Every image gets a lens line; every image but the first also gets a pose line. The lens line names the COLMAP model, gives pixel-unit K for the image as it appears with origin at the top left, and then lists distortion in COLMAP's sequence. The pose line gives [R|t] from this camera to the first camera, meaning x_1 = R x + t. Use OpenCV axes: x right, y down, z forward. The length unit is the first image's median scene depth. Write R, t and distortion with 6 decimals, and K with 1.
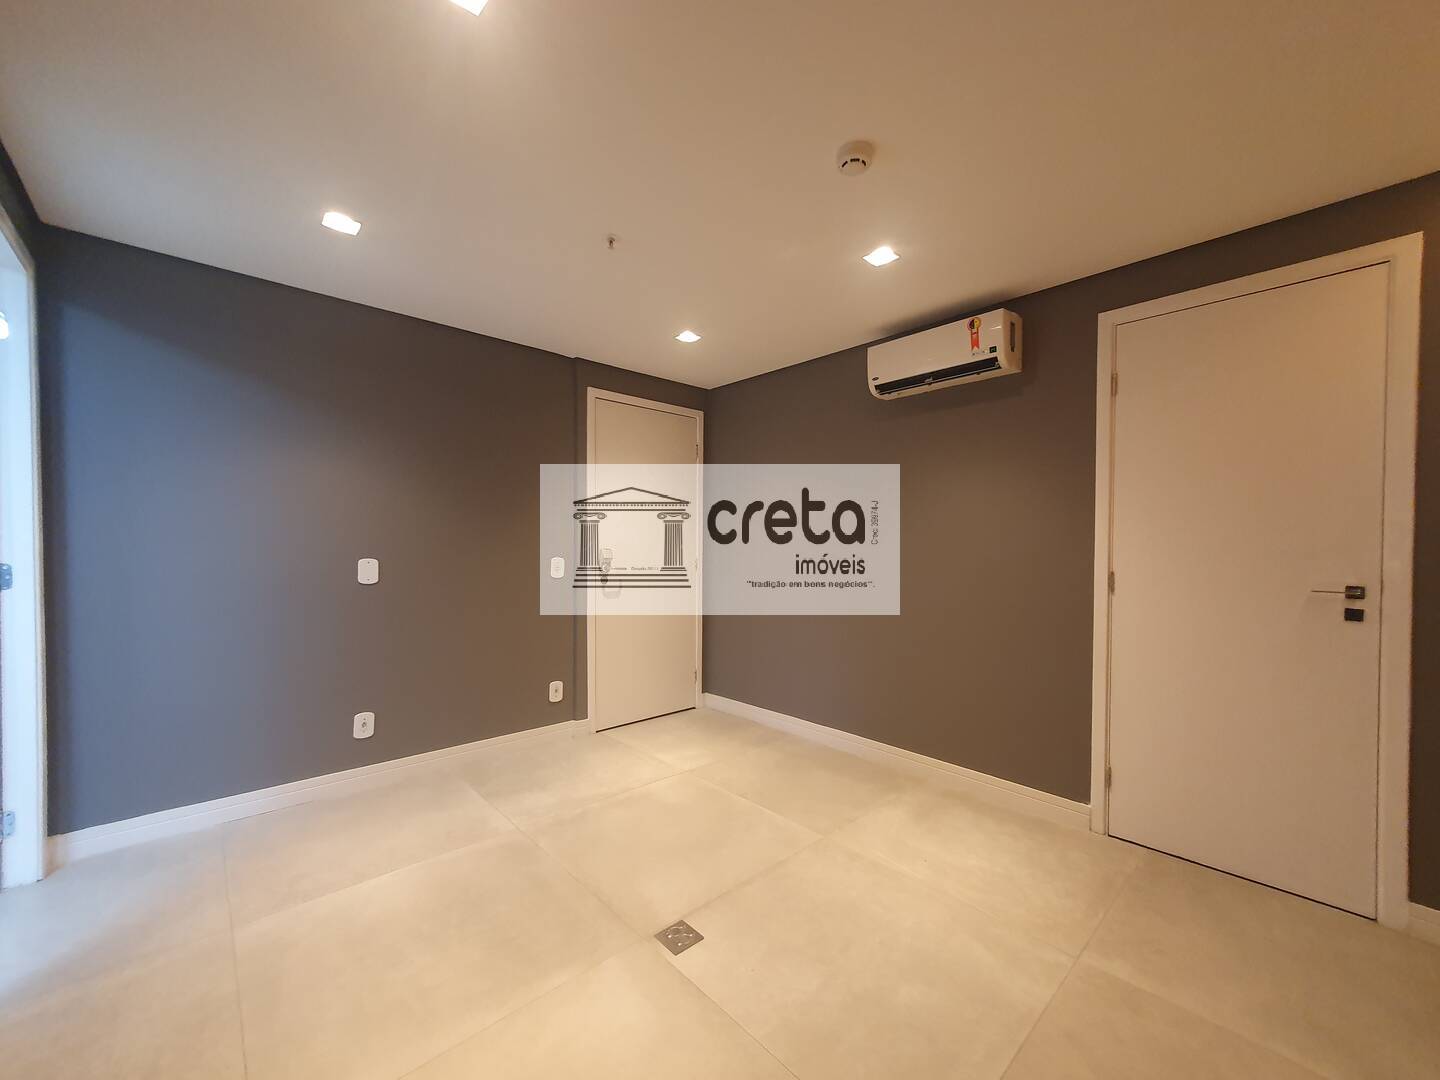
lens RADIAL K [[568.5, 0, 720.8], [0, 568.5, 555.9], [0, 0, 1]] dist [0.007505, -0.000511]
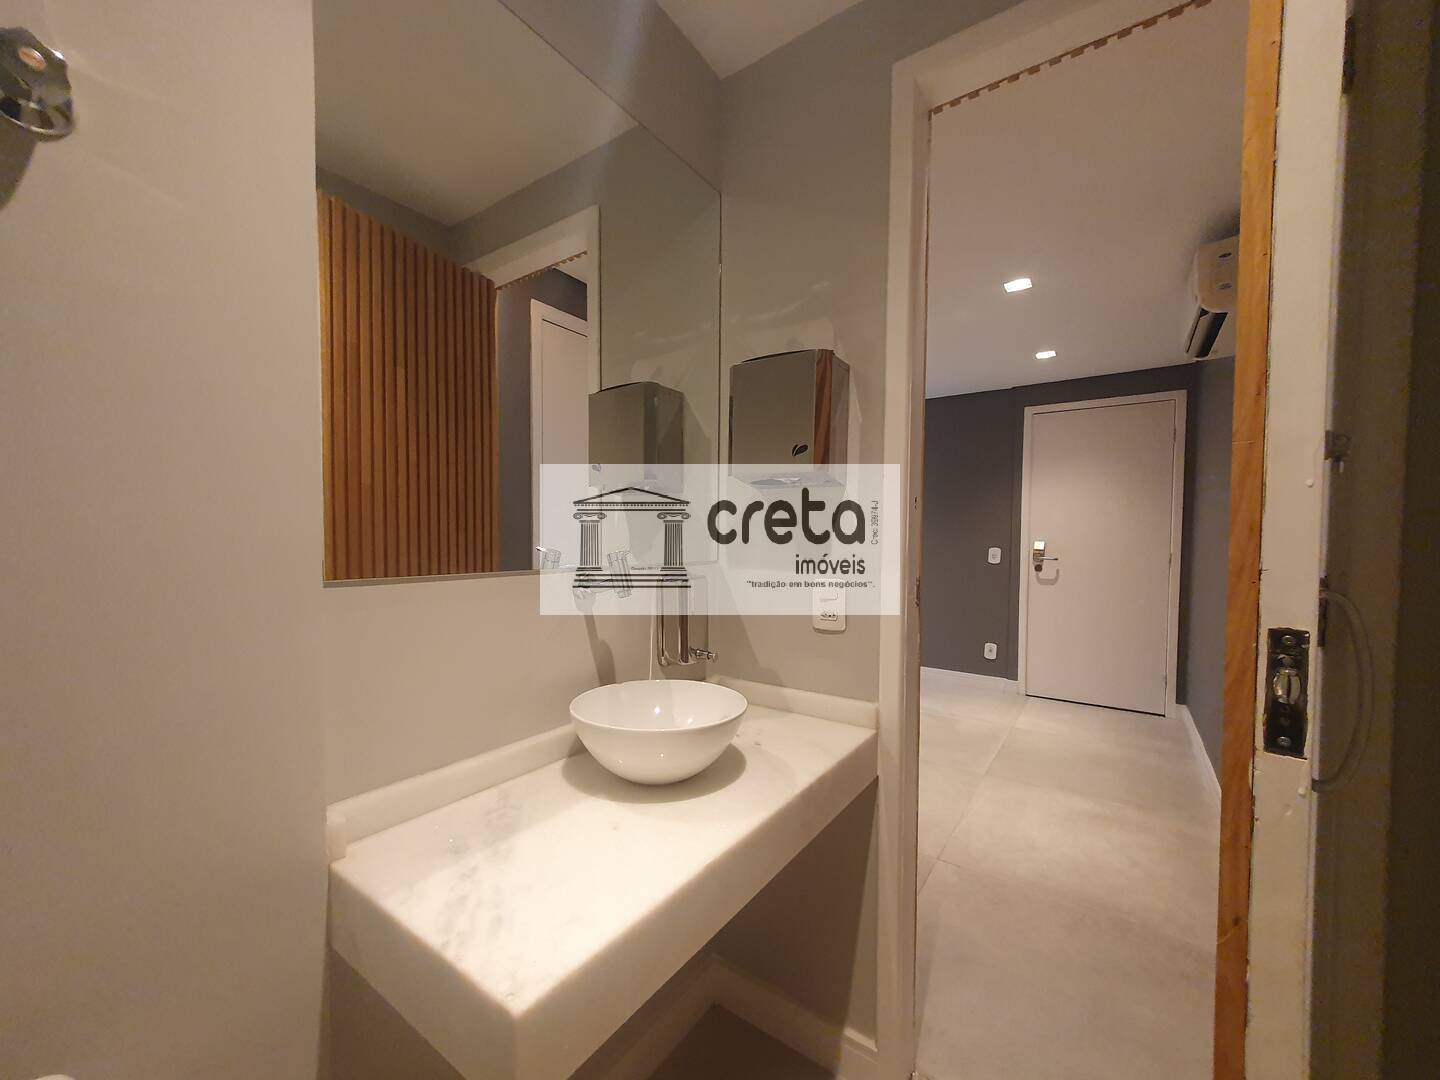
lens RADIAL K [[568.5, 0, 720.8], [0, 568.5, 555.9], [0, 0, 1]] dist [0.007505, -0.000511]
pose [[0.209235, 0.029272, -0.977427, 1.114567], [-0.025270, 0.999380, 0.024520, 0.006665], [0.977539, 0.019569, 0.209845, 0.161919]]
